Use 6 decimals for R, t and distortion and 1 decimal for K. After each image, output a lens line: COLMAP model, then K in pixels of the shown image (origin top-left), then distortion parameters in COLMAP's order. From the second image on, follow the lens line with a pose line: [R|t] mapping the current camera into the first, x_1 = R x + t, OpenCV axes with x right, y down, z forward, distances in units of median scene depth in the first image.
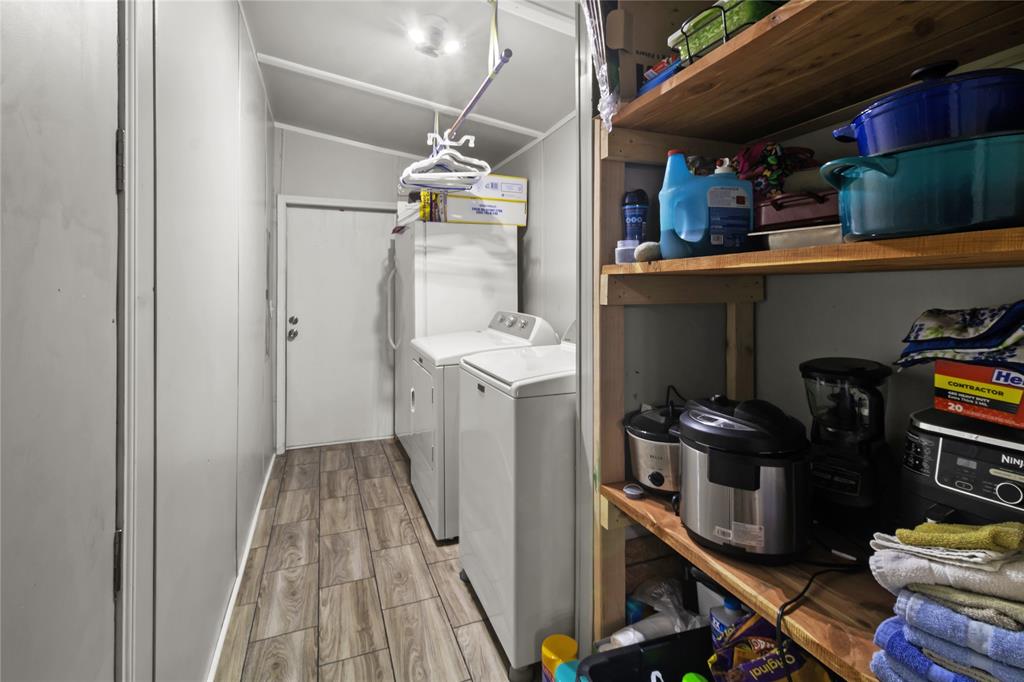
lens RADIAL K [[489.2, 0, 514.2], [0, 489.2, 286.4], [0, 0, 1]] dist [0.001186, 0.000053]
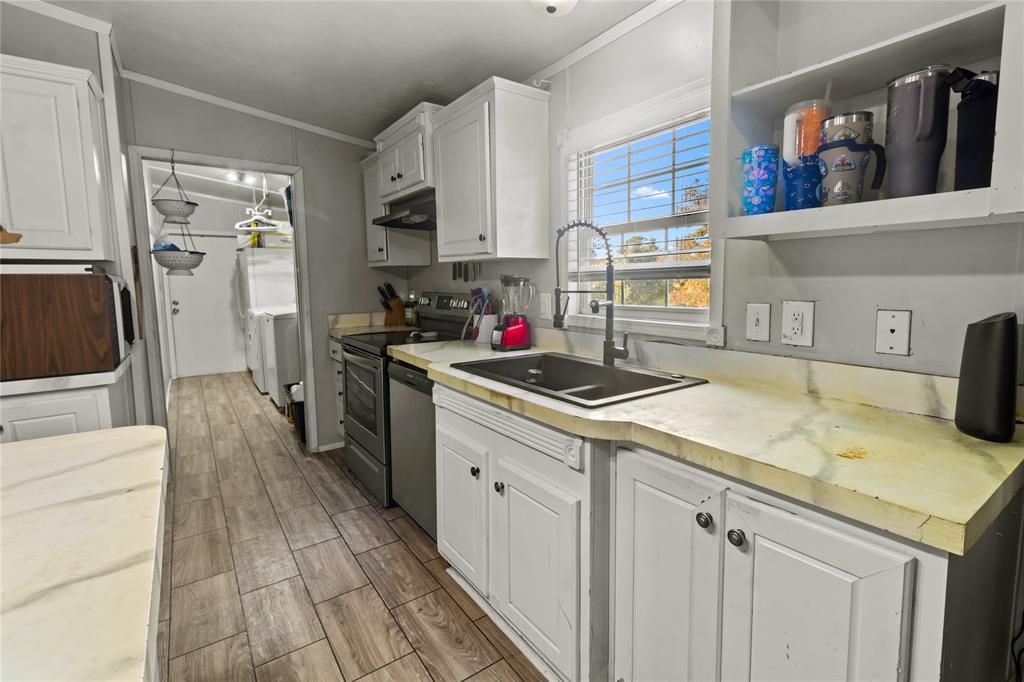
lens RADIAL K [[472.1, 0, 518.8], [0, 472.1, 326.3], [0, 0, 1]] dist [0.003741, 0.000410]
pose [[0.970996, -0.037505, 0.236135, 0.375097], [0.013113, 0.994488, 0.104028, -0.005457], [-0.238735, -0.097914, 0.966136, -1.047137]]
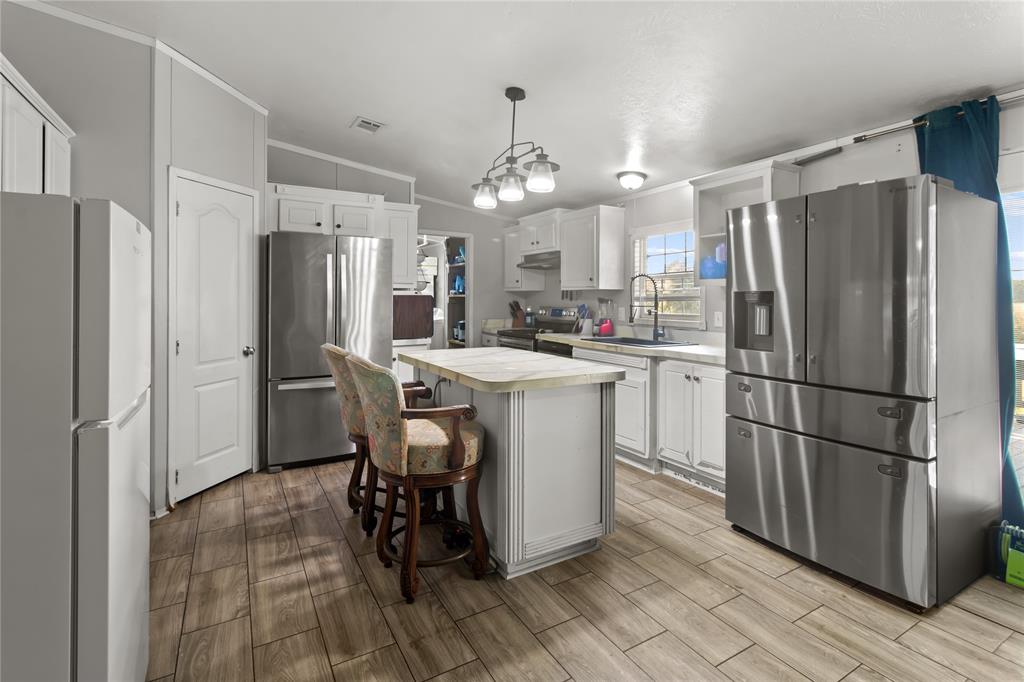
lens RADIAL K [[483.0, 0, 511.5], [0, 483.0, 298.4], [0, 0, 1]] dist [0.002298, 0.000152]
pose [[0.989677, 0.000210, 0.143314, 0.052147], [-0.000840, 0.999990, 0.004340, -0.012926], [-0.143311, -0.004415, 0.989668, -1.737017]]
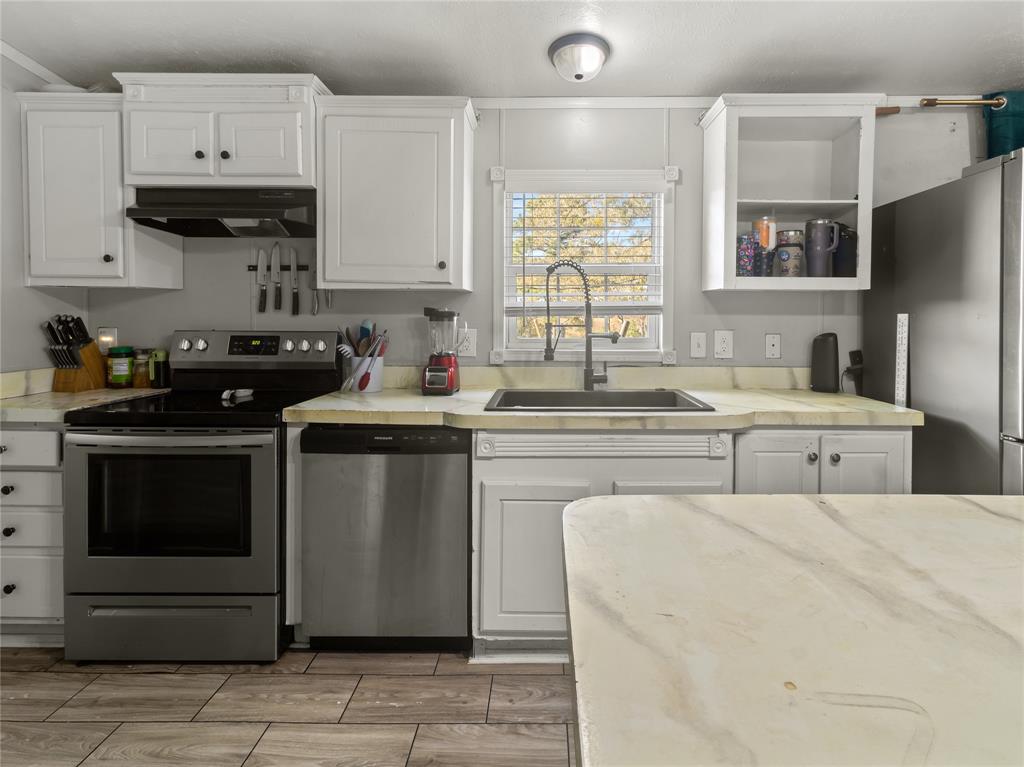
lens RADIAL K [[541.6, 0, 542.7], [0, 541.6, 330.5], [0, 0, 1]] dist [-0.002654, -0.000360]
pose [[0.372145, -0.026287, 0.927802, -0.104314], [-0.006480, 0.999501, 0.030918, -0.002262], [-0.928152, -0.017518, 0.371789, -0.732011]]
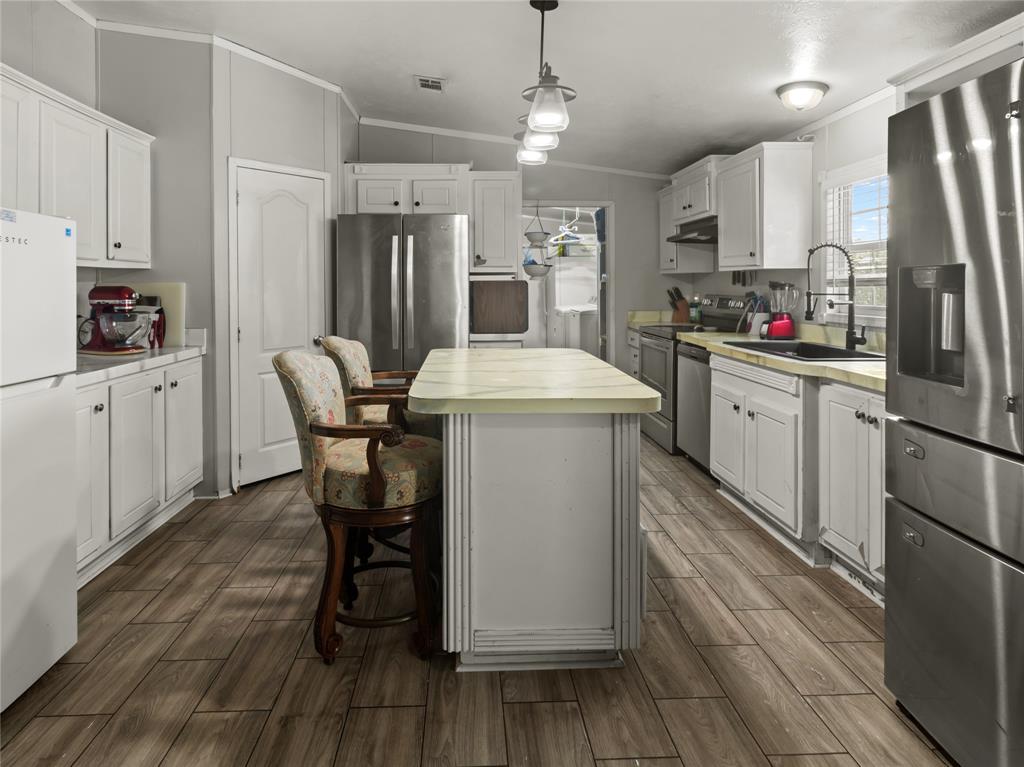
lens RADIAL K [[553.9, 0, 478.9], [0, 553.9, 288.0], [0, 0, 1]] dist [-0.000863, -0.000358]
pose [[0.938440, -0.005285, -0.345401, 0.360254], [0.008626, 0.999930, 0.008136, -0.009450], [0.345334, -0.010615, 0.938420, -1.582358]]
